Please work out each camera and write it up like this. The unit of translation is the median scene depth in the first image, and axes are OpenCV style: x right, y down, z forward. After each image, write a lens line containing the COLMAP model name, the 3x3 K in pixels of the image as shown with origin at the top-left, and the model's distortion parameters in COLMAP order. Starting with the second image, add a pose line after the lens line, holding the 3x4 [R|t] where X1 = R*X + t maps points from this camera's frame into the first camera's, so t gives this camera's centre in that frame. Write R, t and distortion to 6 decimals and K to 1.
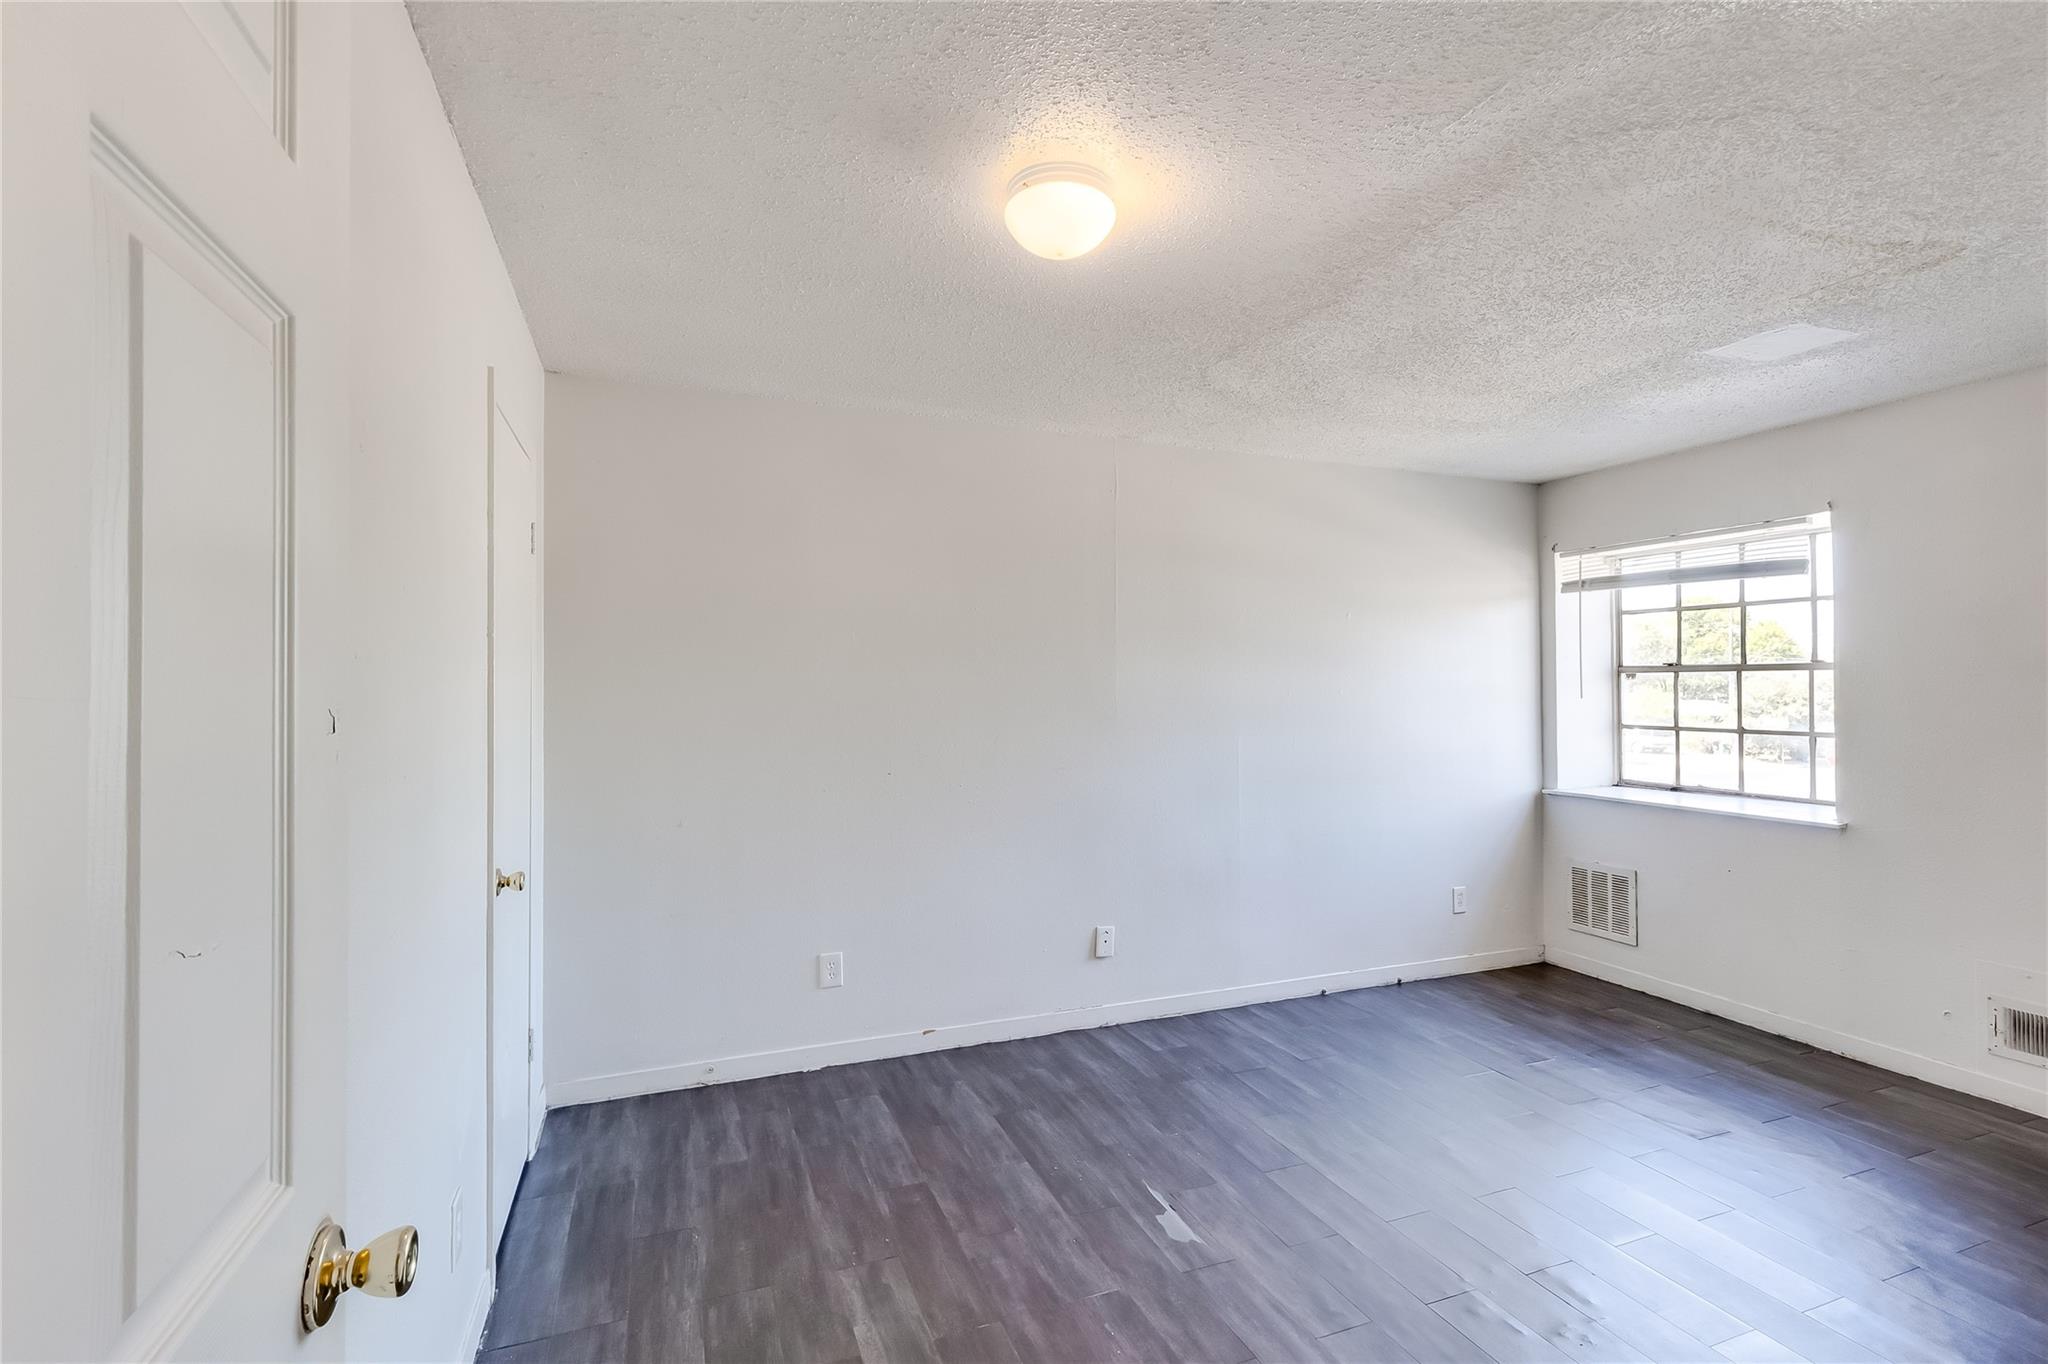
lens RADIAL K [[924.7, 0, 1020.9], [0, 924.7, 690.4], [0, 0, 1]] dist [0.003753, -0.001028]
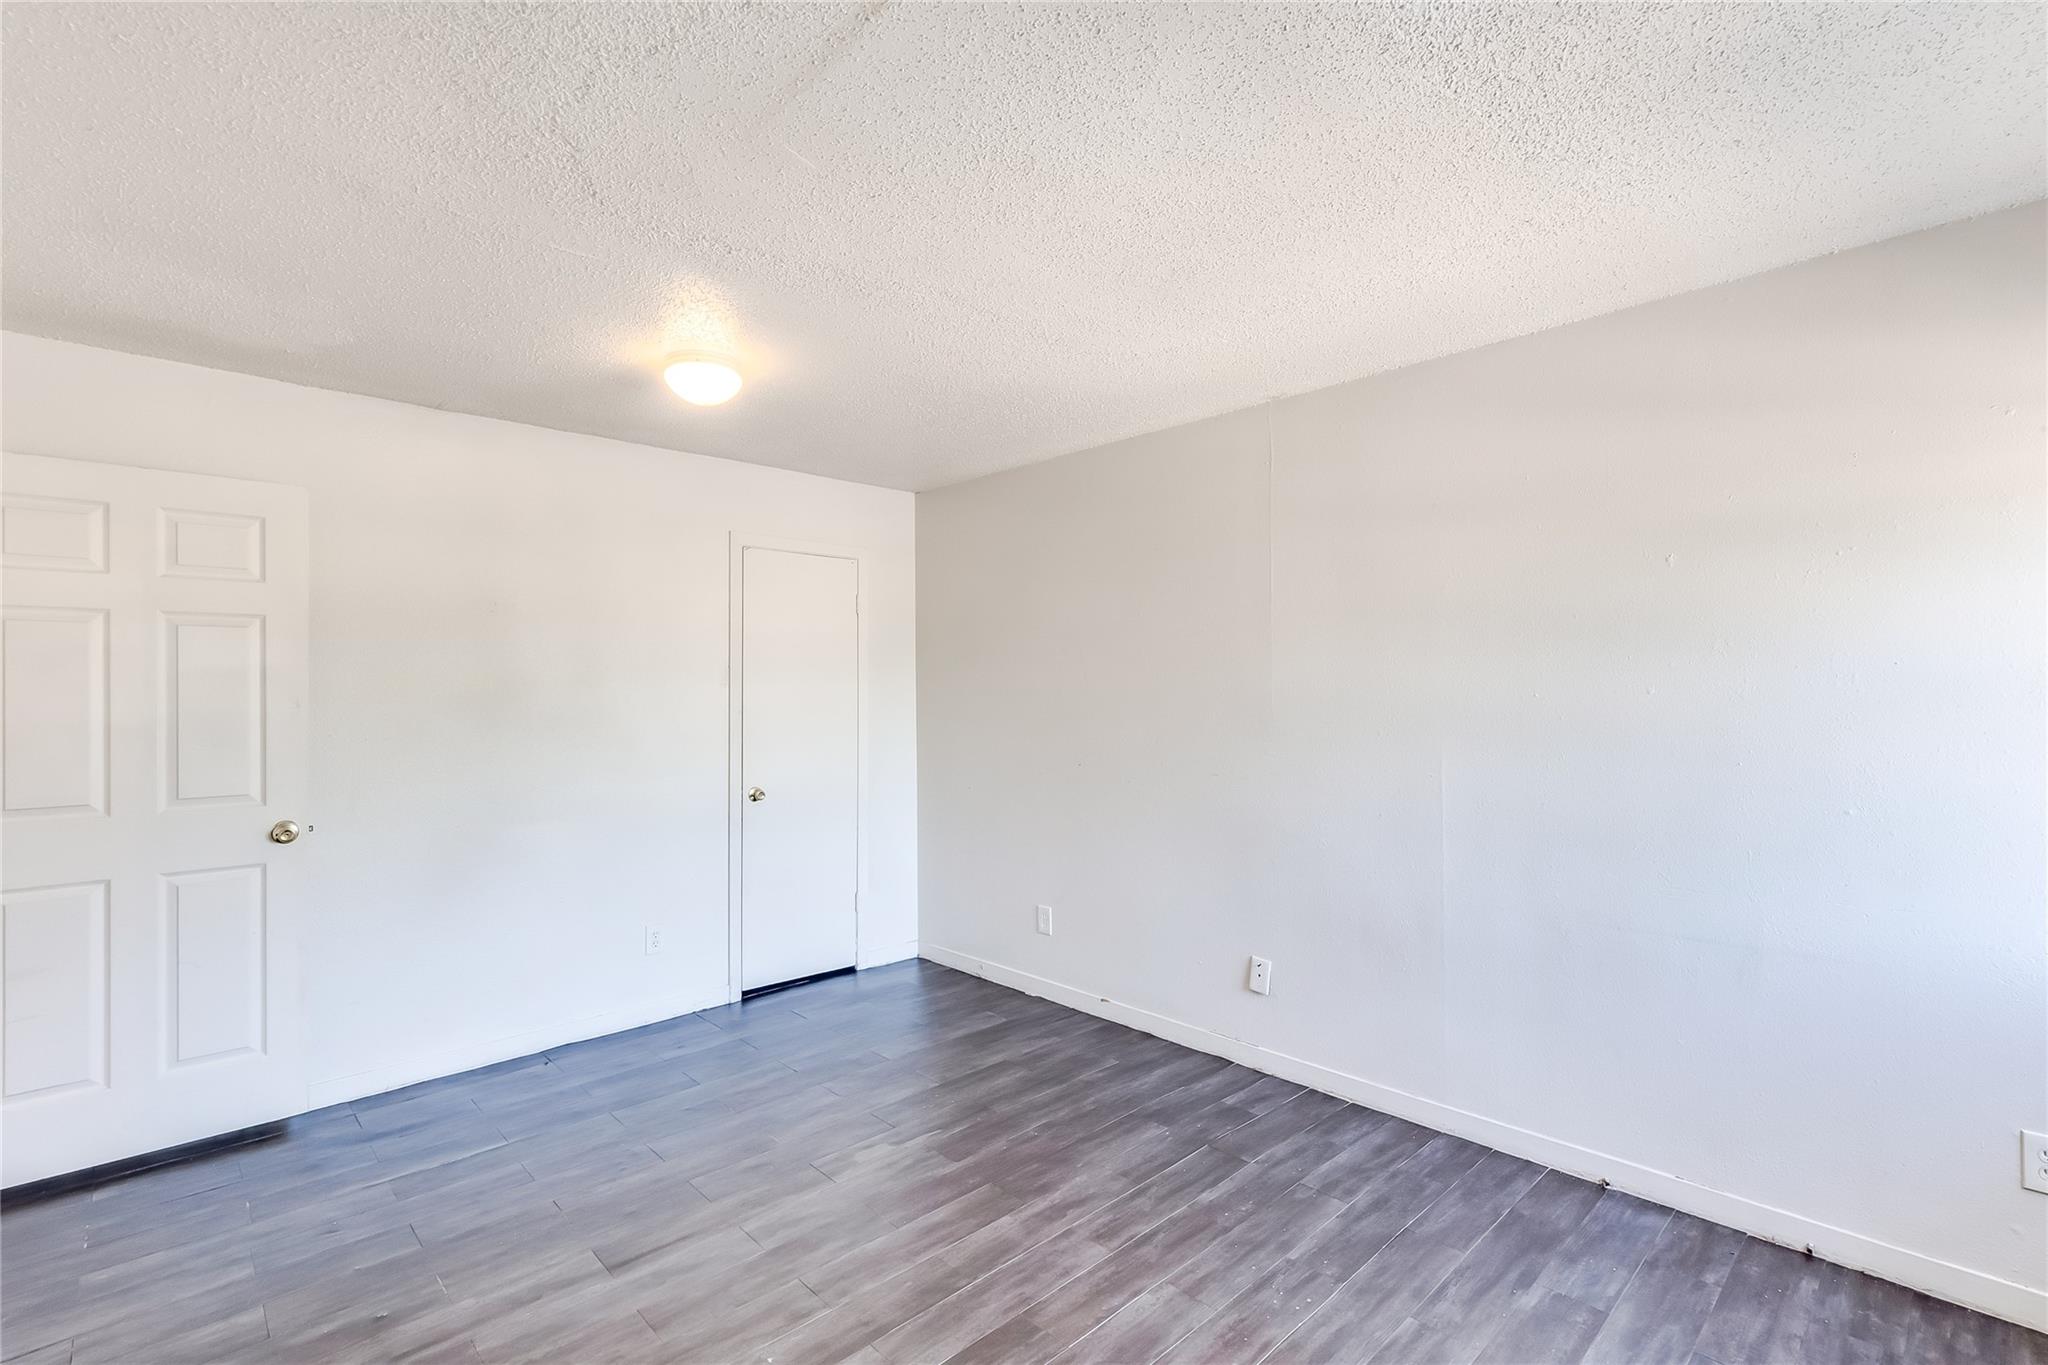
lens RADIAL K [[924.7, 0, 1030.3], [0, 924.7, 680.8], [0, 0, 1]] dist [0.003753, -0.001028]
pose [[0.396853, -0.005672, -0.917865, 0.895063], [0.000420, 0.999982, -0.005998, -0.007549], [0.917882, 0.001995, 0.396848, 0.482714]]
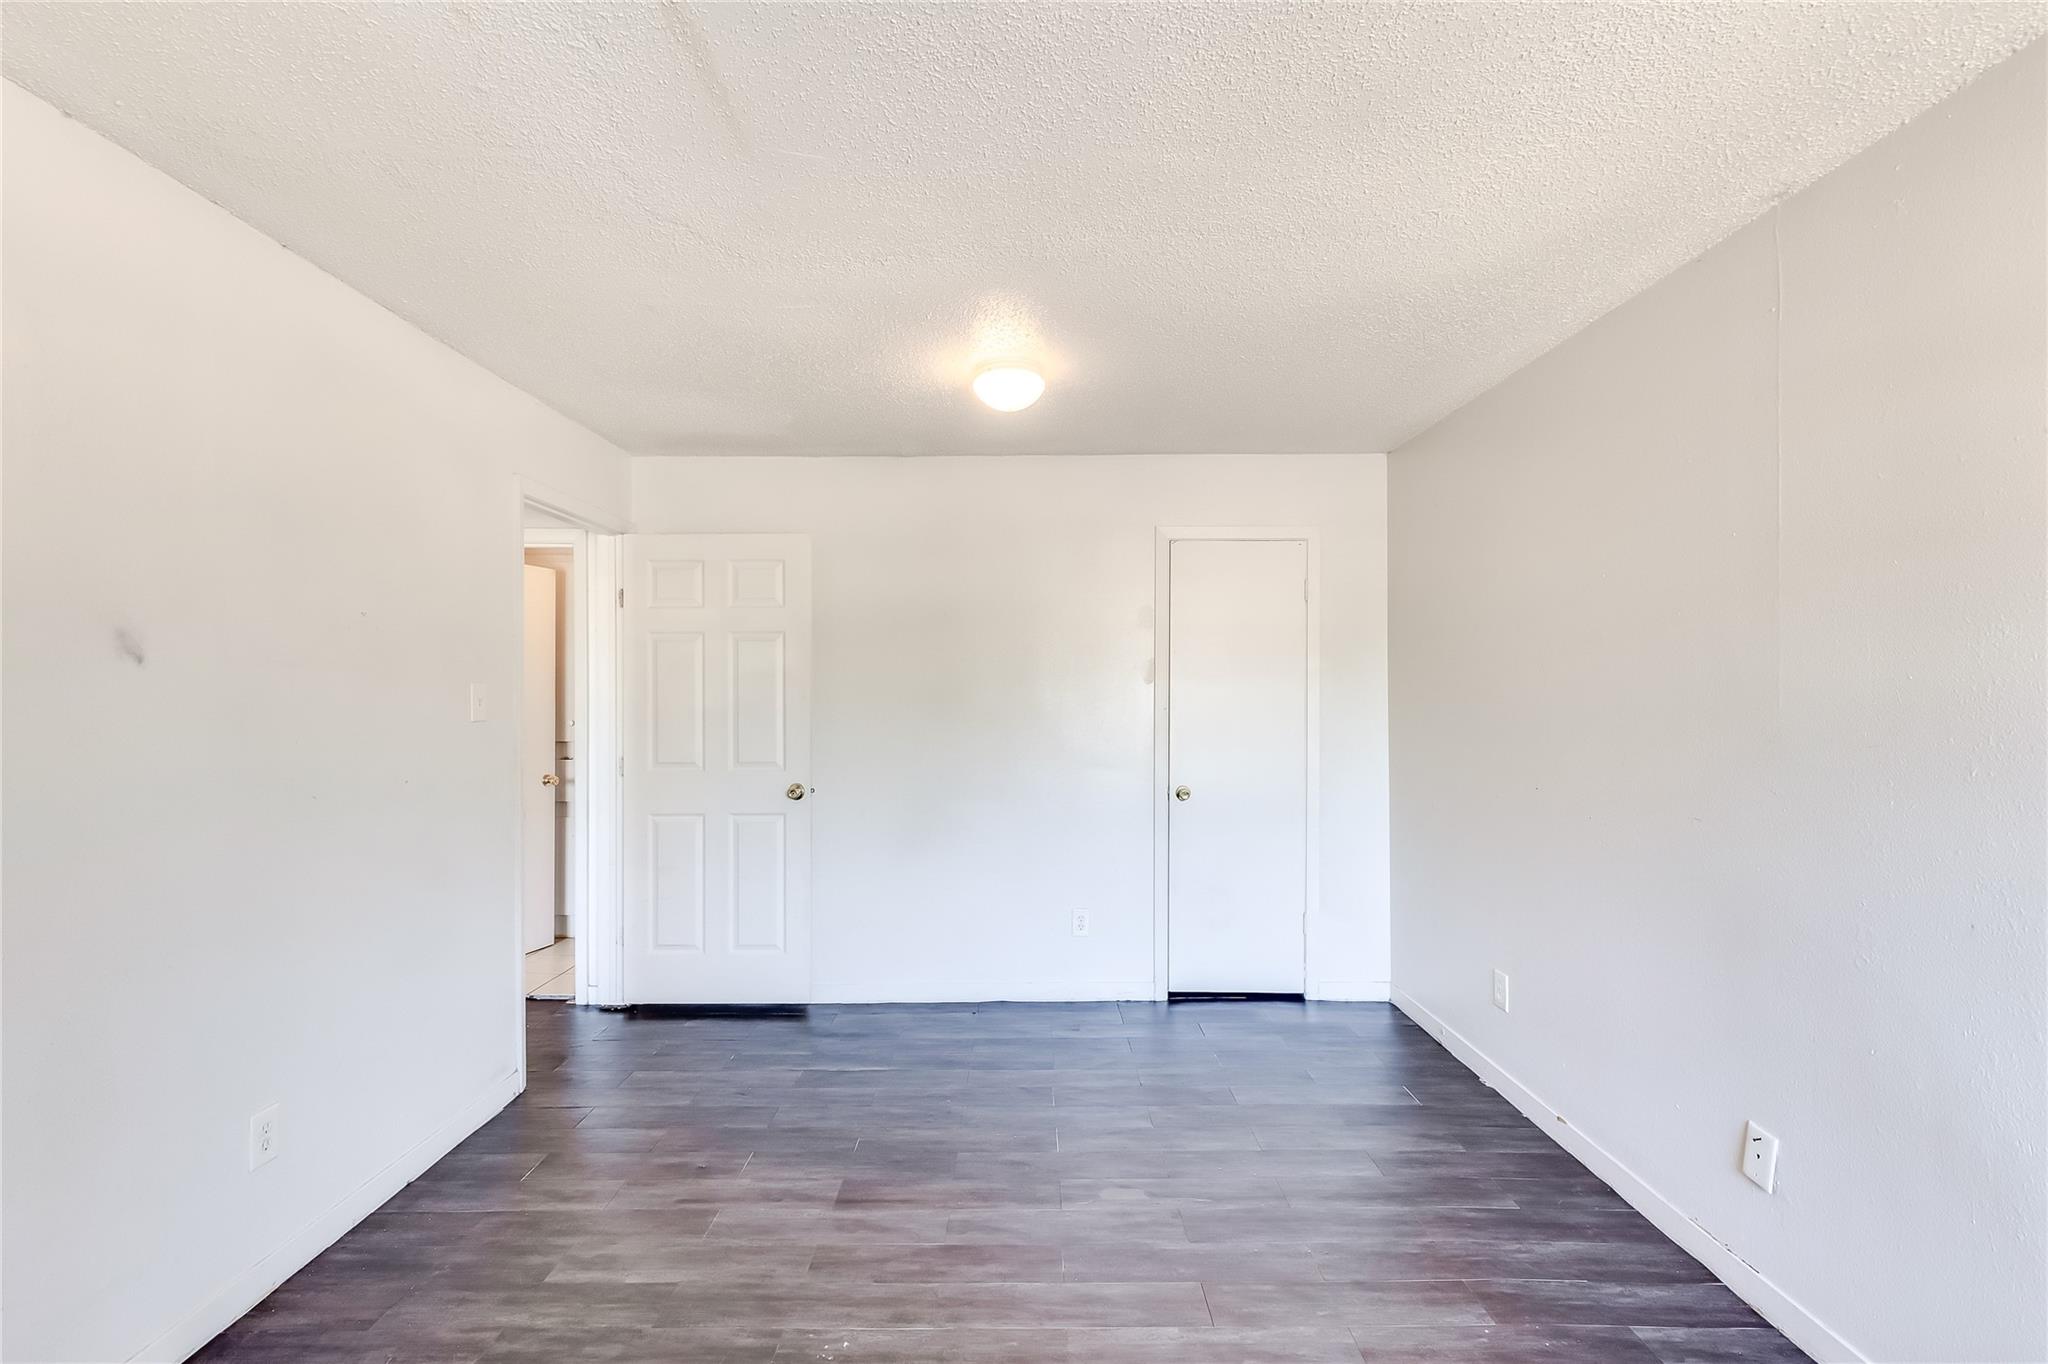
lens RADIAL K [[924.7, 0, 1030.3], [0, 924.7, 684.2], [0, 0, 1]] dist [0.003753, -0.001028]
pose [[-0.345684, 0.002756, -0.938347, 0.814257], [0.002210, 0.999995, 0.002122, -0.008510], [0.938348, -0.001340, -0.345689, 0.856388]]
